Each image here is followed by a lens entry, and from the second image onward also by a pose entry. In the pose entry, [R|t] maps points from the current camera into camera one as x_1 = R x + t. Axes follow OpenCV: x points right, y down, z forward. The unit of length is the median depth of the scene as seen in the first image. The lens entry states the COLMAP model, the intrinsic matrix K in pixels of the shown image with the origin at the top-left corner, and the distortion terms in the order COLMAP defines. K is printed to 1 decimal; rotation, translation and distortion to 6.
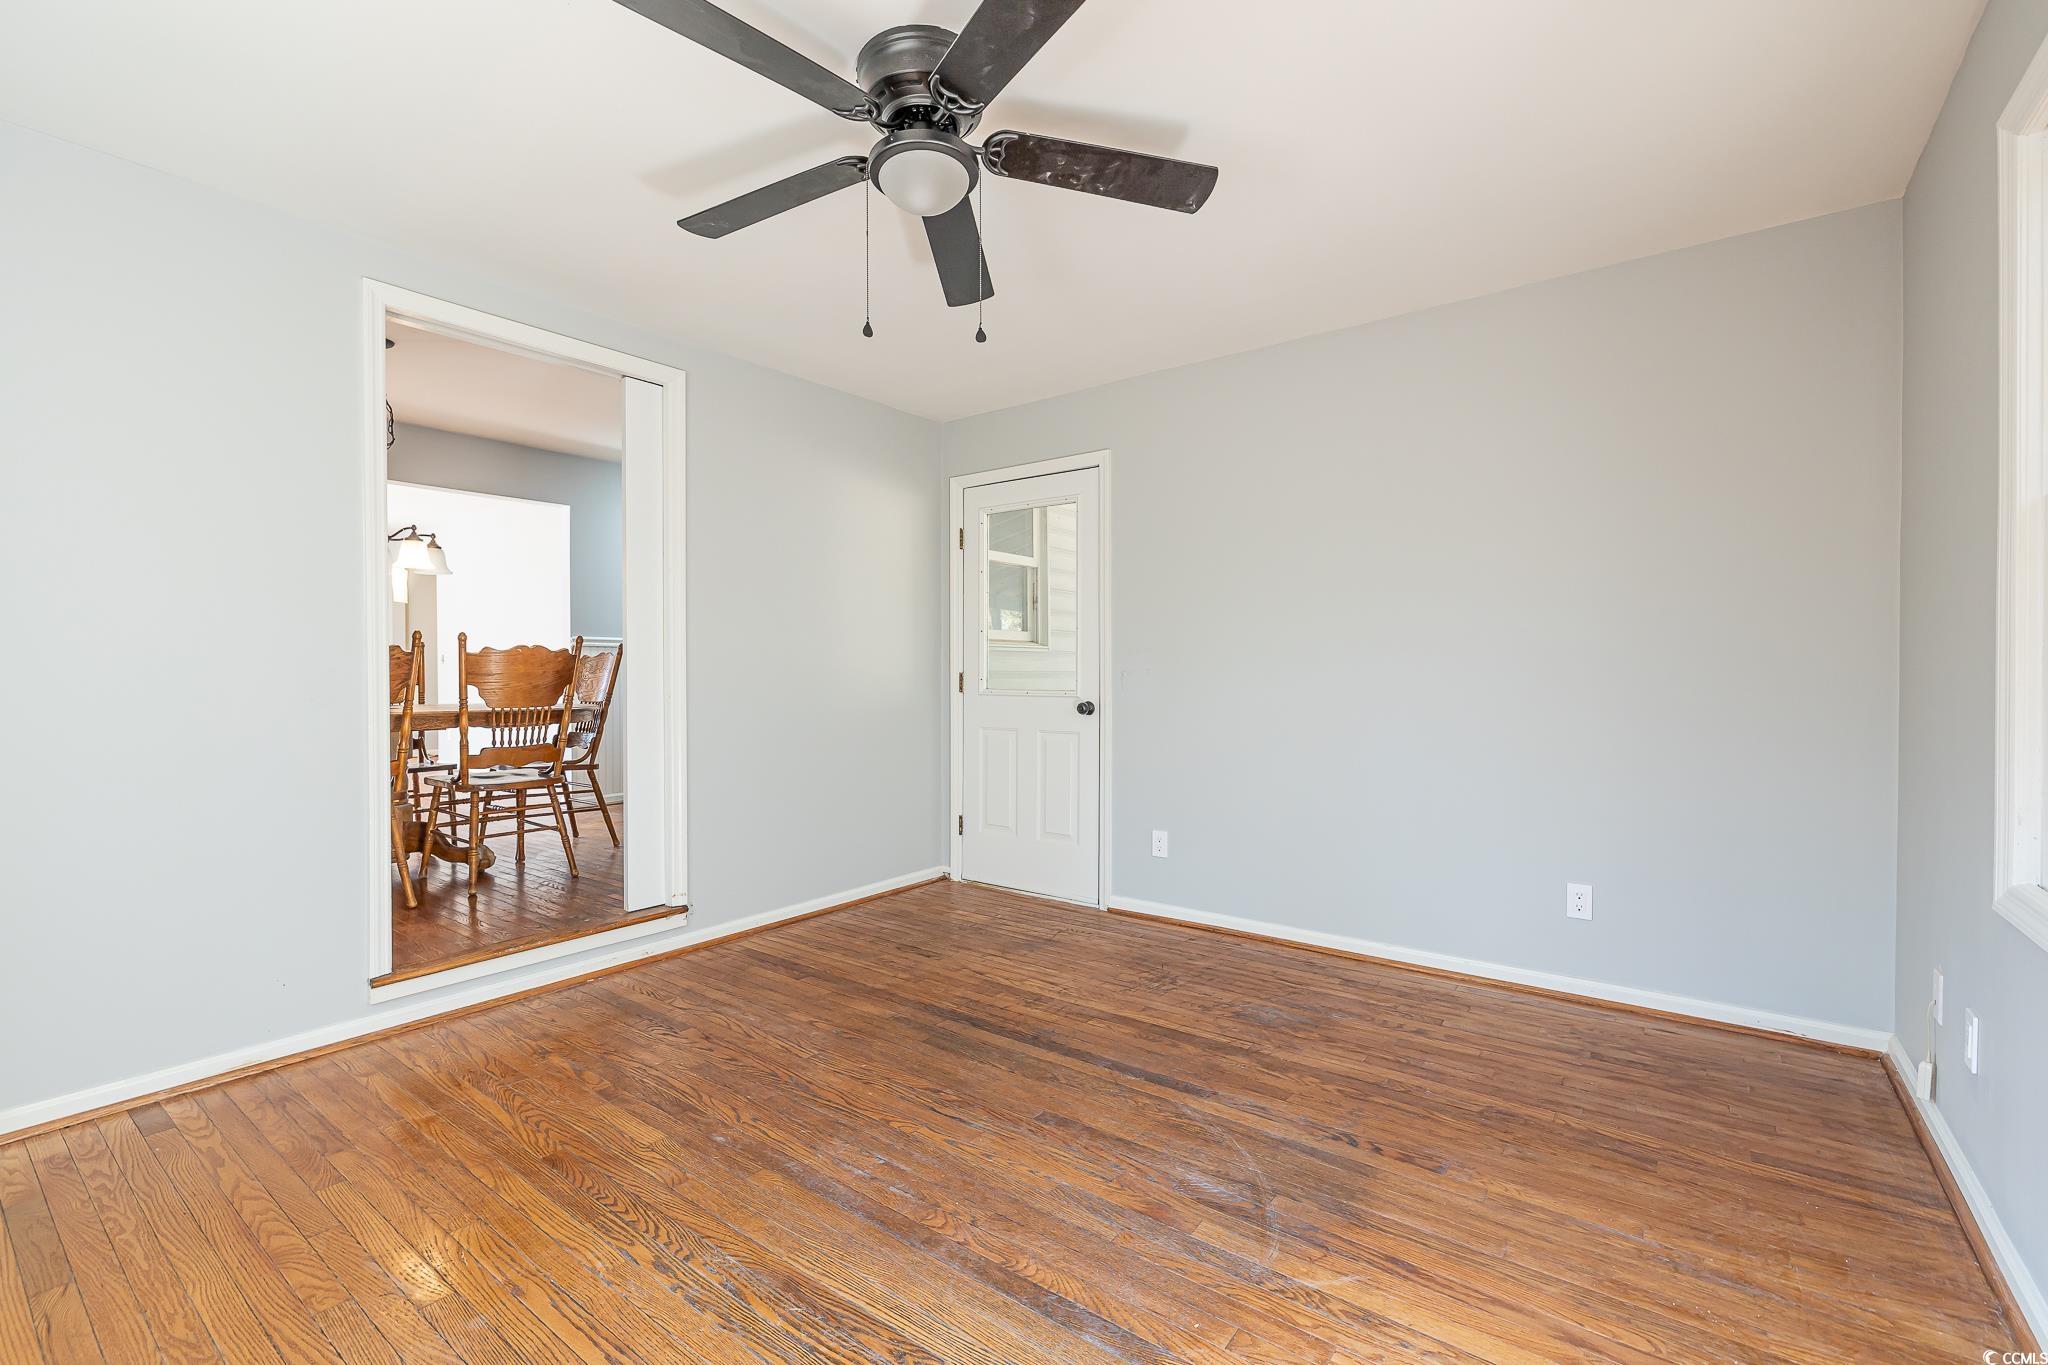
lens RADIAL K [[880.0, 0, 1019.0], [0, 880.0, 661.2], [0, 0, 1]] dist [-0.001277, -0.000202]
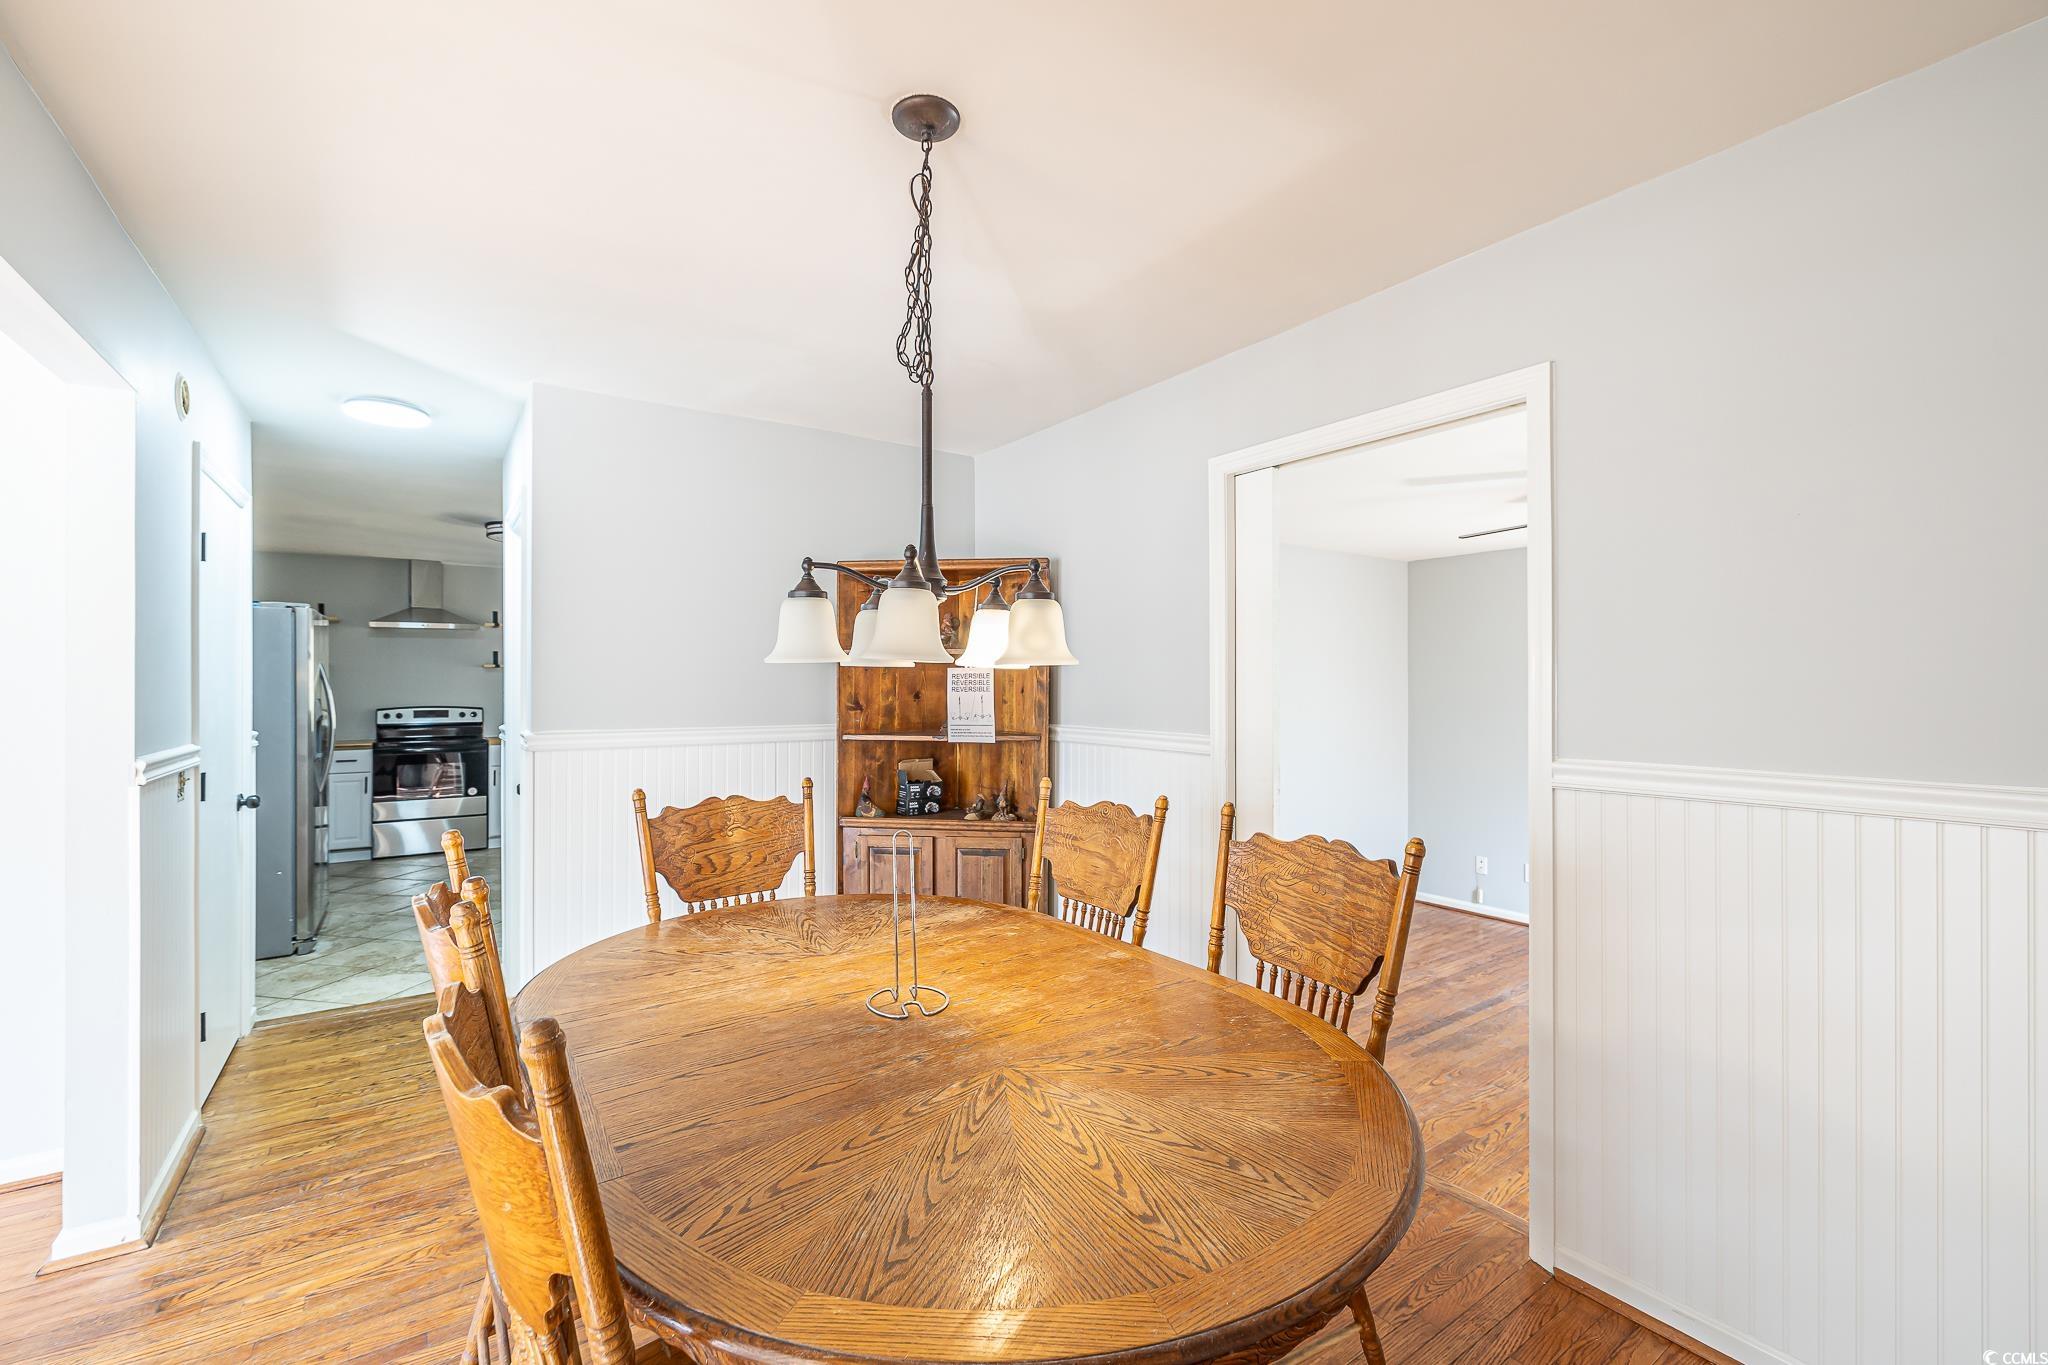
lens RADIAL K [[879.5, 0, 1024.0], [0, 879.5, 682.5], [0, 0, 1]] dist [-0.001102, -0.000085]
pose [[0.319143, 0.004946, 0.947694, -1.649699], [-0.001094, 0.999988, -0.004850, -0.130104], [-0.947706, 0.000511, 0.319144, 1.236962]]
